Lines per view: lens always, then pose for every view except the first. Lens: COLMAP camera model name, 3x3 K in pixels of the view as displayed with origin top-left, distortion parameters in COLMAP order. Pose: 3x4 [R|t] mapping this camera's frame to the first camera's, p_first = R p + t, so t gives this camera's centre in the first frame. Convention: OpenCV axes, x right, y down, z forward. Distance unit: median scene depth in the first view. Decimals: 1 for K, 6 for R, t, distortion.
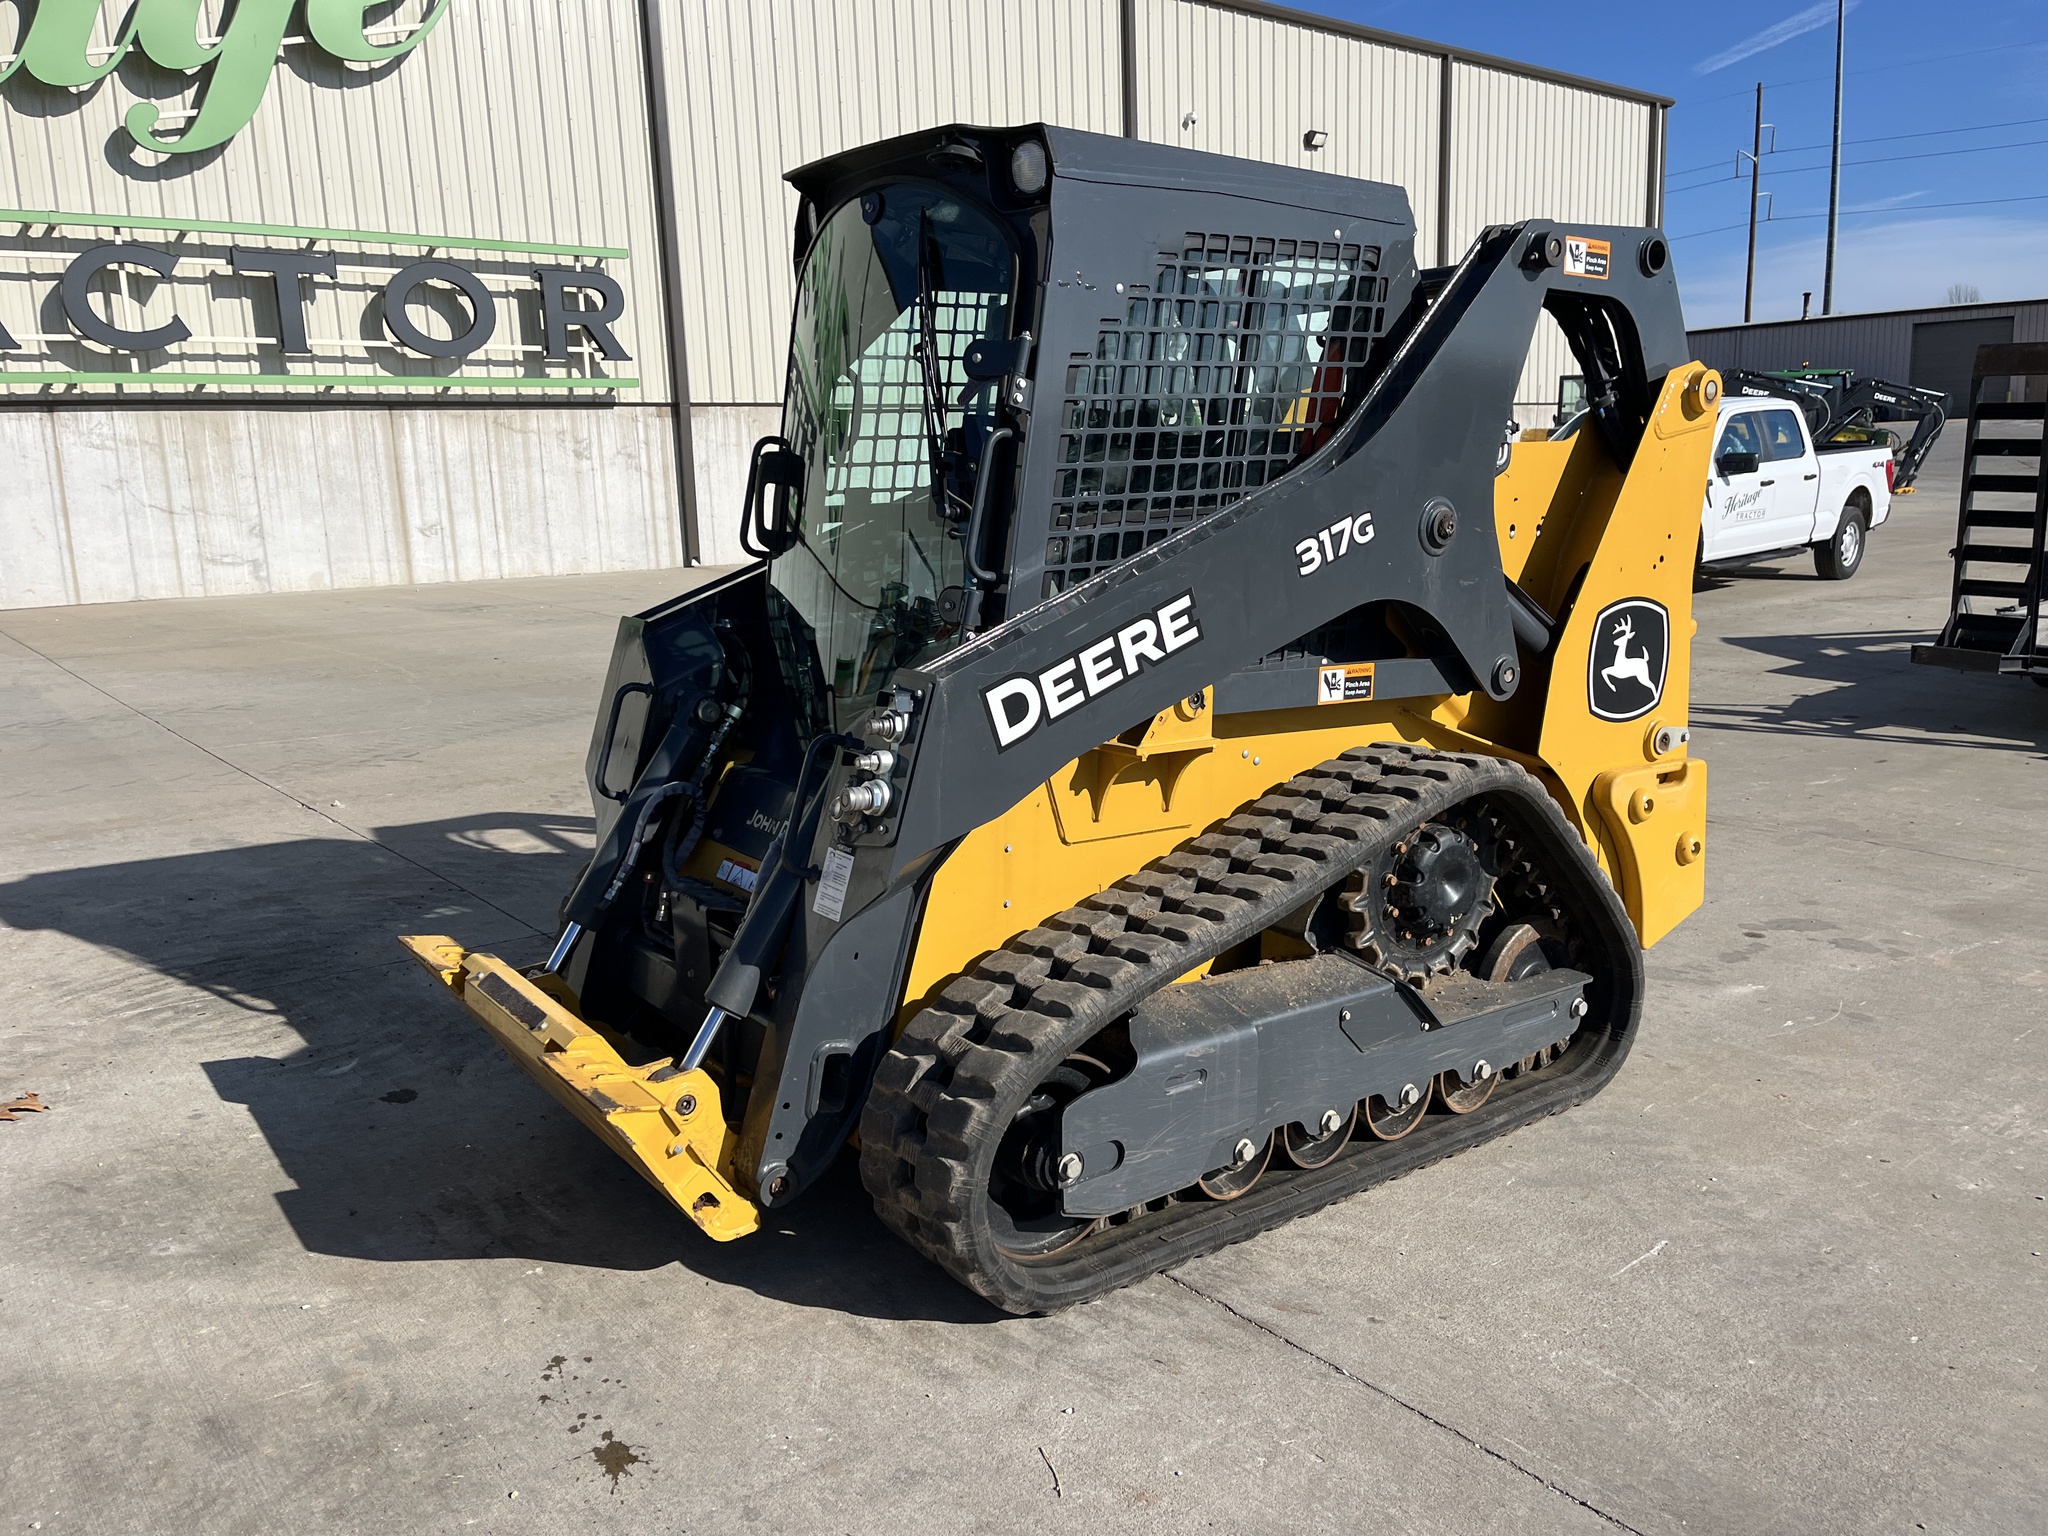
lens RADIAL K [[1551.7, 0, 1043.7], [0, 1551.7, 781.8], [0, 0, 1]] dist [0.063902, -0.096321]
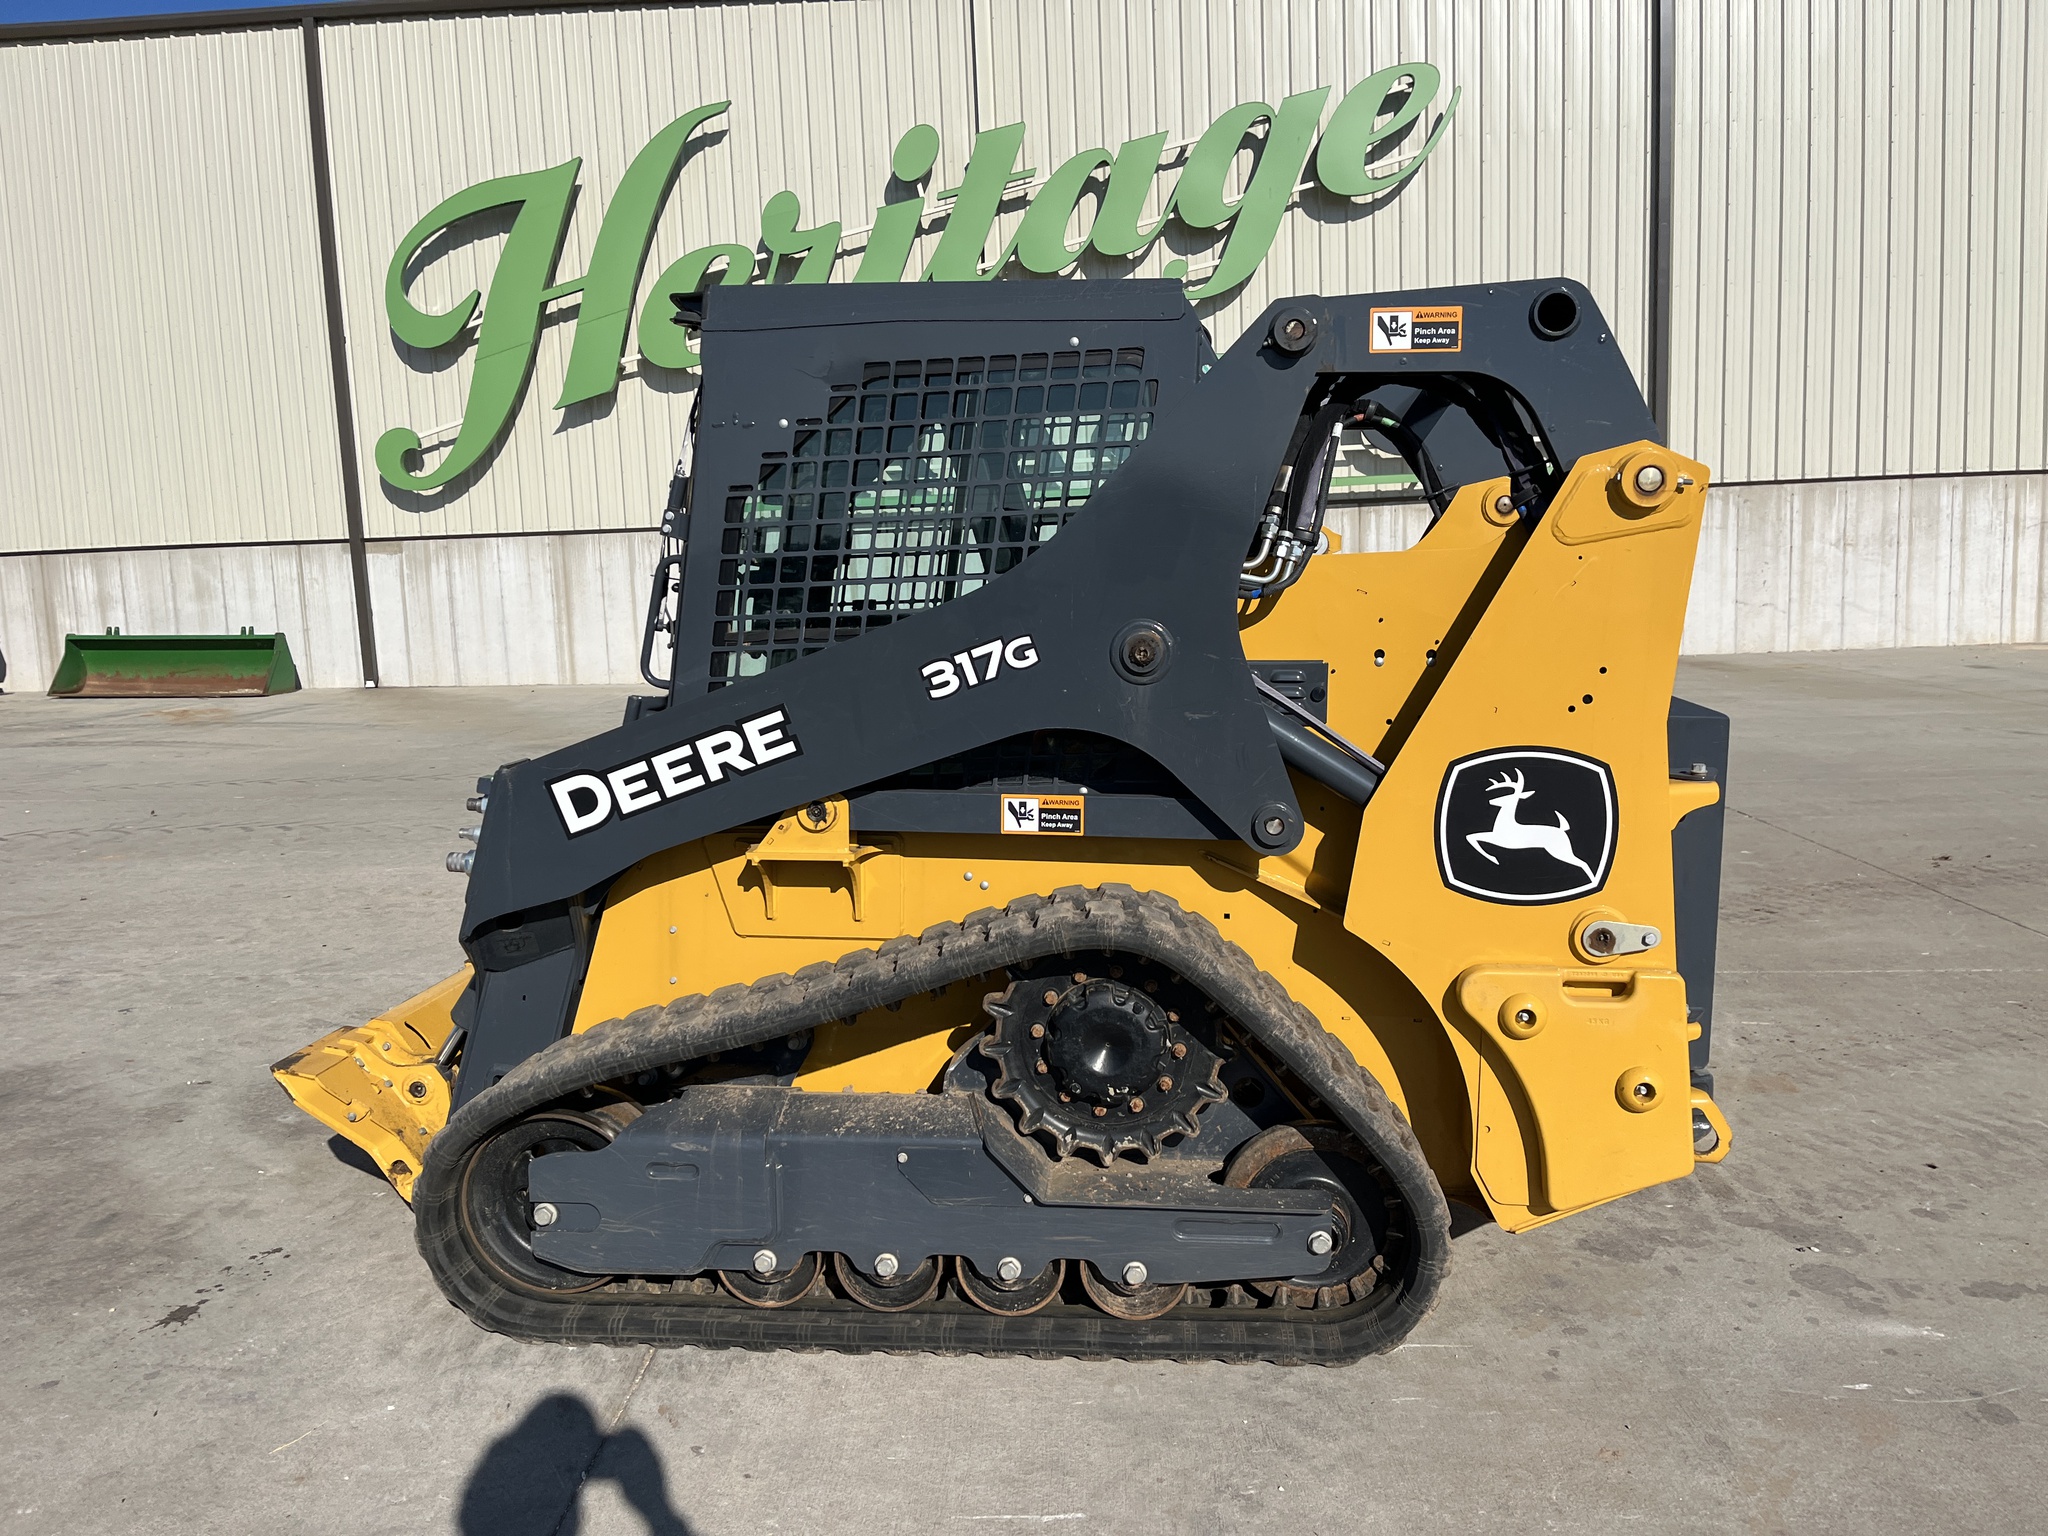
lens RADIAL K [[1551.7, 0, 1031.1], [0, 1551.7, 777.7], [0, 0, 1]] dist [0.063902, -0.096321]
pose [[0.748069, 0.081870, -0.658551, 0.834056], [-0.117218, 0.993059, -0.009697, -0.078357], [0.653186, 0.084448, 0.752473, 0.303386]]
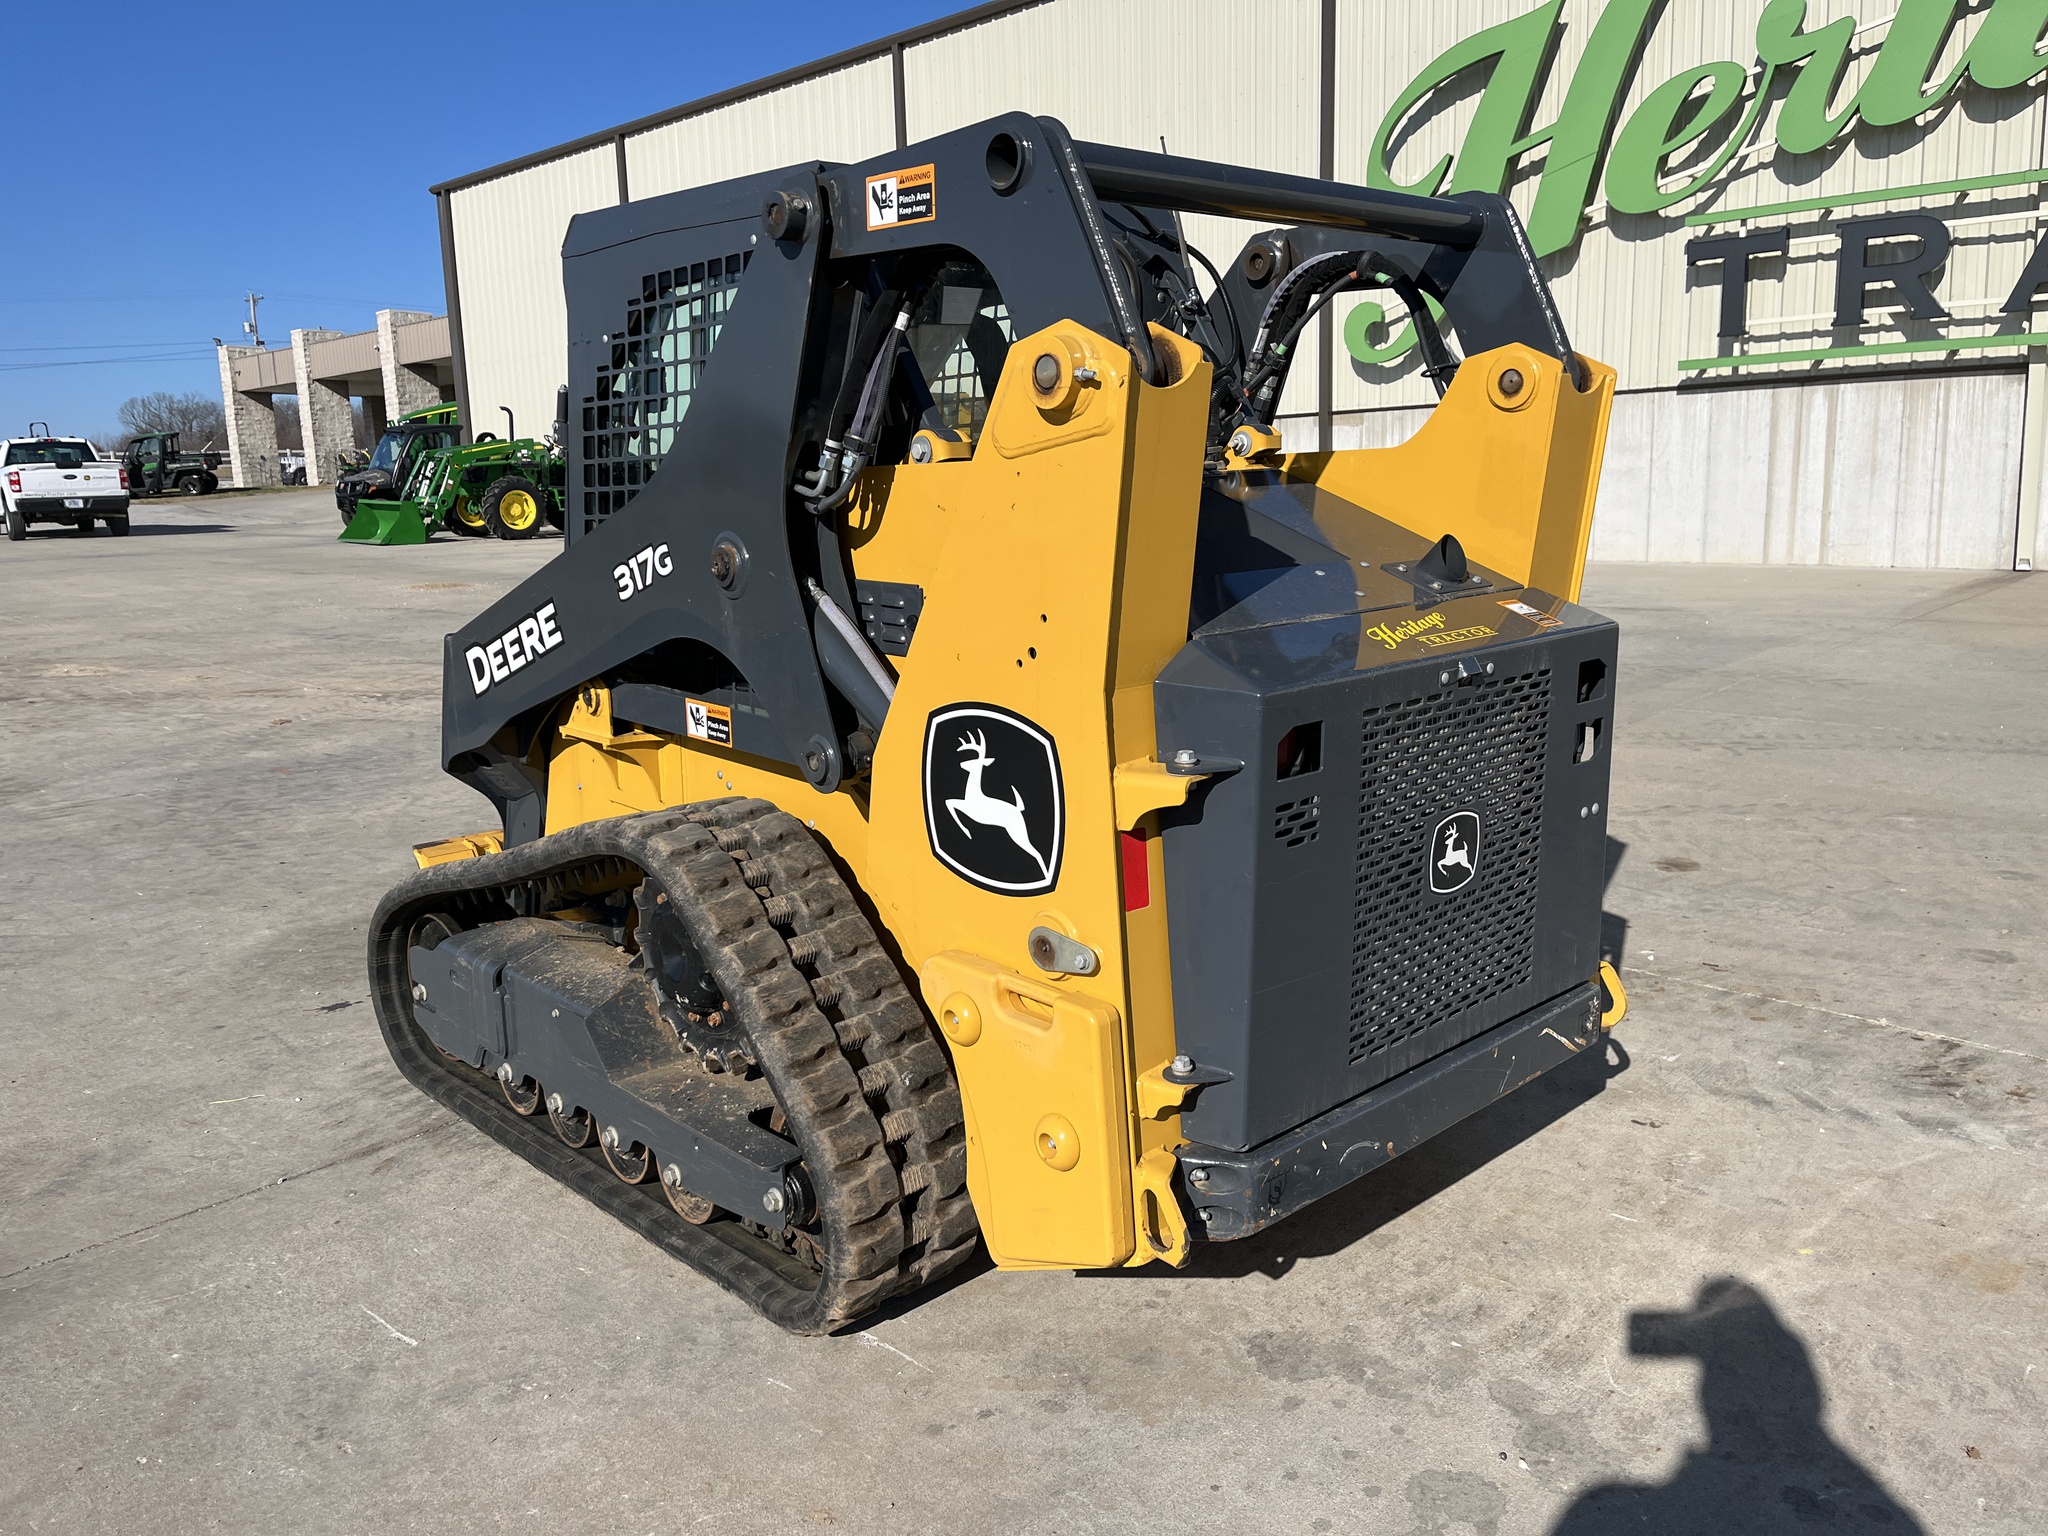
lens RADIAL K [[1551.7, 0, 1020.1], [0, 1551.7, 779.4], [0, 0, 1]] dist [0.063902, -0.096321]
pose [[0.114425, 0.205564, -0.971931, 1.191868], [-0.171964, 0.967687, 0.184421, -0.246512], [0.978435, 0.146035, 0.146077, 1.094433]]
